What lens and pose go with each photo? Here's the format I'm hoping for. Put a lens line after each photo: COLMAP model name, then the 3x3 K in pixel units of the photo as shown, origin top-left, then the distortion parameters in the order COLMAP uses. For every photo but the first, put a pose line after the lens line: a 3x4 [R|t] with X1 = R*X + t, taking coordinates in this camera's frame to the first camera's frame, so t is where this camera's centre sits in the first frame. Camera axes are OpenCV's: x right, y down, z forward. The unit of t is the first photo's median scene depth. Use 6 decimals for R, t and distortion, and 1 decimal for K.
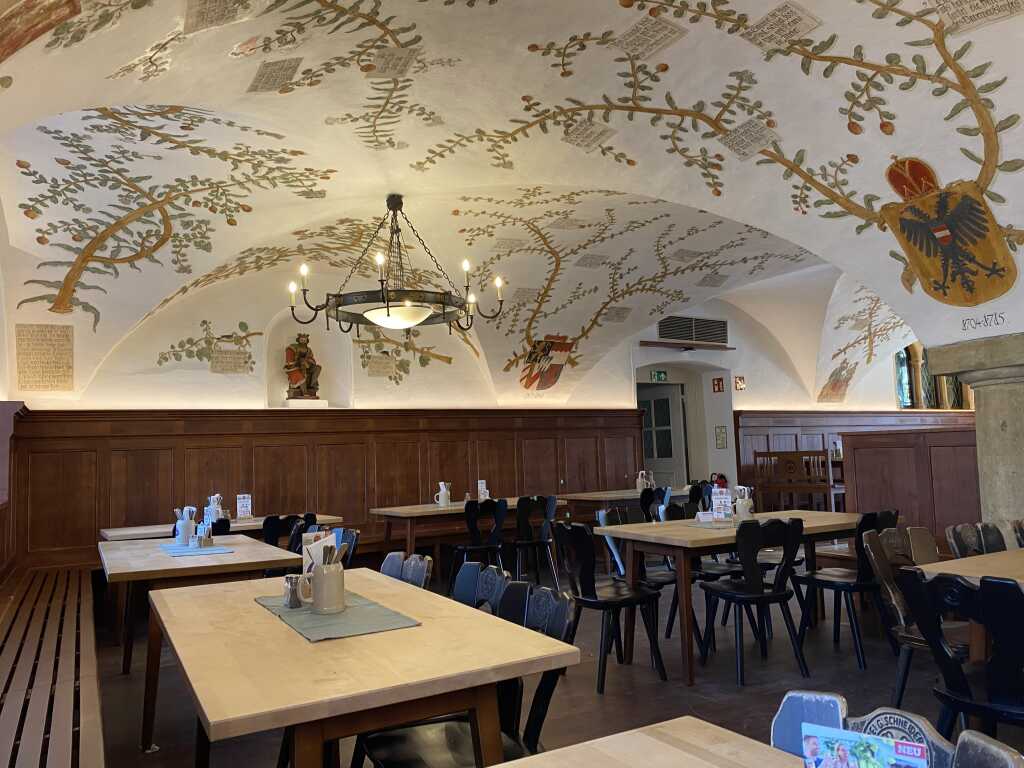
lens RADIAL K [[766.1, 0, 518.7], [0, 766.1, 390.0], [0, 0, 1]] dist [0.032156, -0.048251]
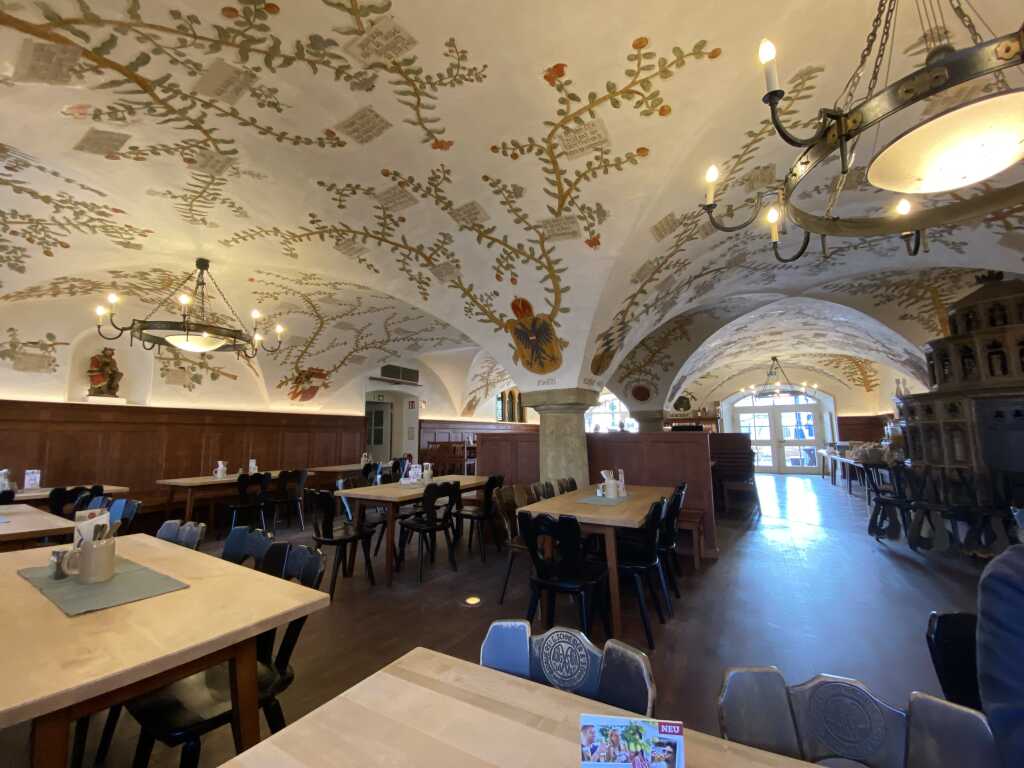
lens RADIAL K [[412.9, 0, 512.0], [0, 412.9, 384.0], [0, 0, 1]] dist [0.017253, -0.020410]
pose [[0.874748, 0.084964, 0.477072, -0.007862], [-0.057920, 0.995783, -0.071143, -0.000577], [-0.481104, 0.034601, 0.875980, 0.073327]]
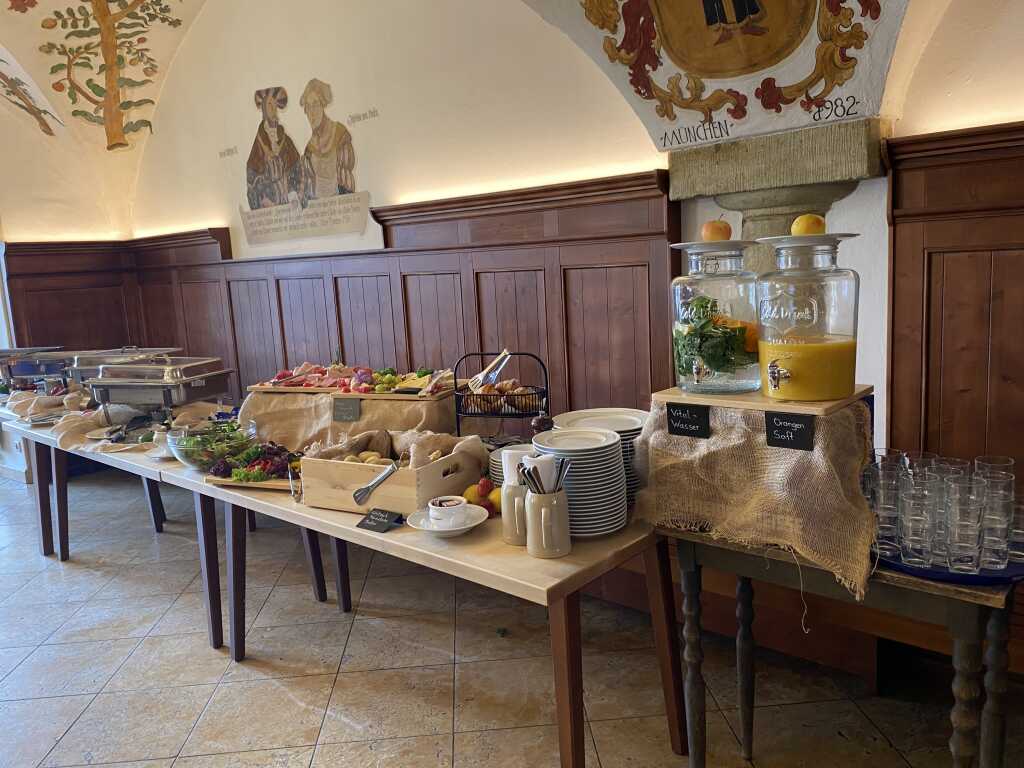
lens RADIAL K [[771.3, 0, 510.5], [0, 771.3, 377.3], [0, 0, 1]] dist [0.028431, -0.043758]
pose [[-0.310192, -0.093178, 0.946097, 2.375254], [-0.011854, 0.995487, 0.094156, -0.020793], [-0.950600, 0.017992, -0.309897, 1.416666]]
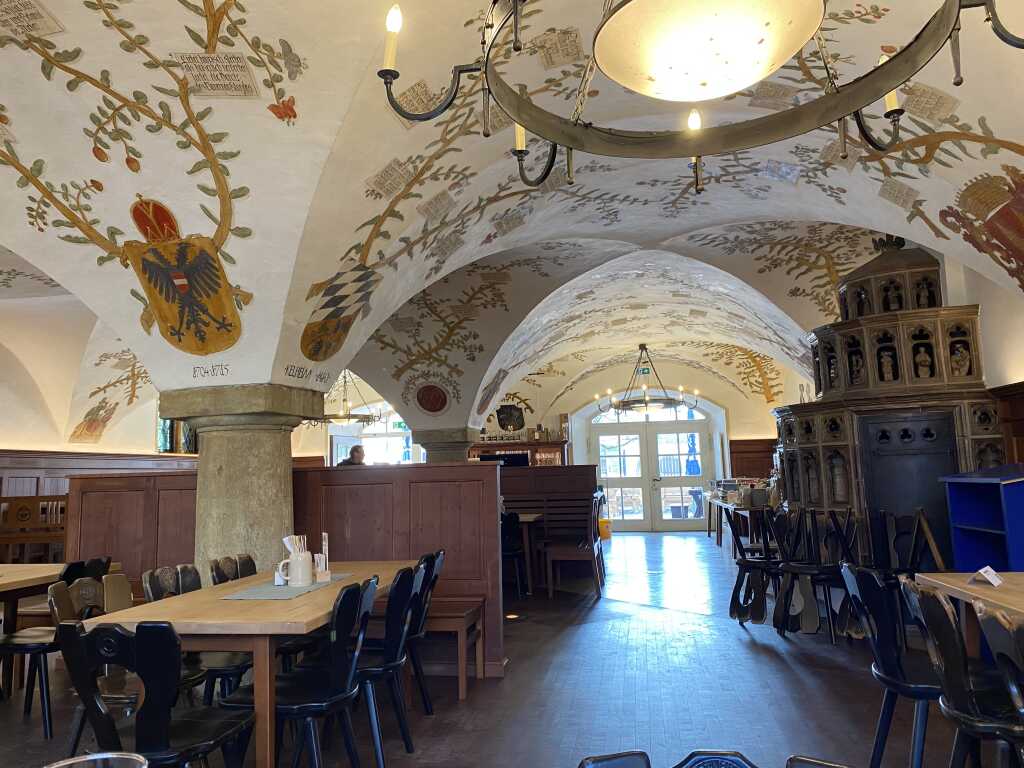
lens RADIAL K [[771.3, 0, 510.5], [0, 771.3, 377.3], [0, 0, 1]] dist [0.028431, -0.043758]
pose [[0.641871, 0.109020, 0.759024, 0.058139], [-0.053770, 0.993804, -0.097270, 0.001190], [-0.764925, 0.021622, 0.643756, -0.002734]]
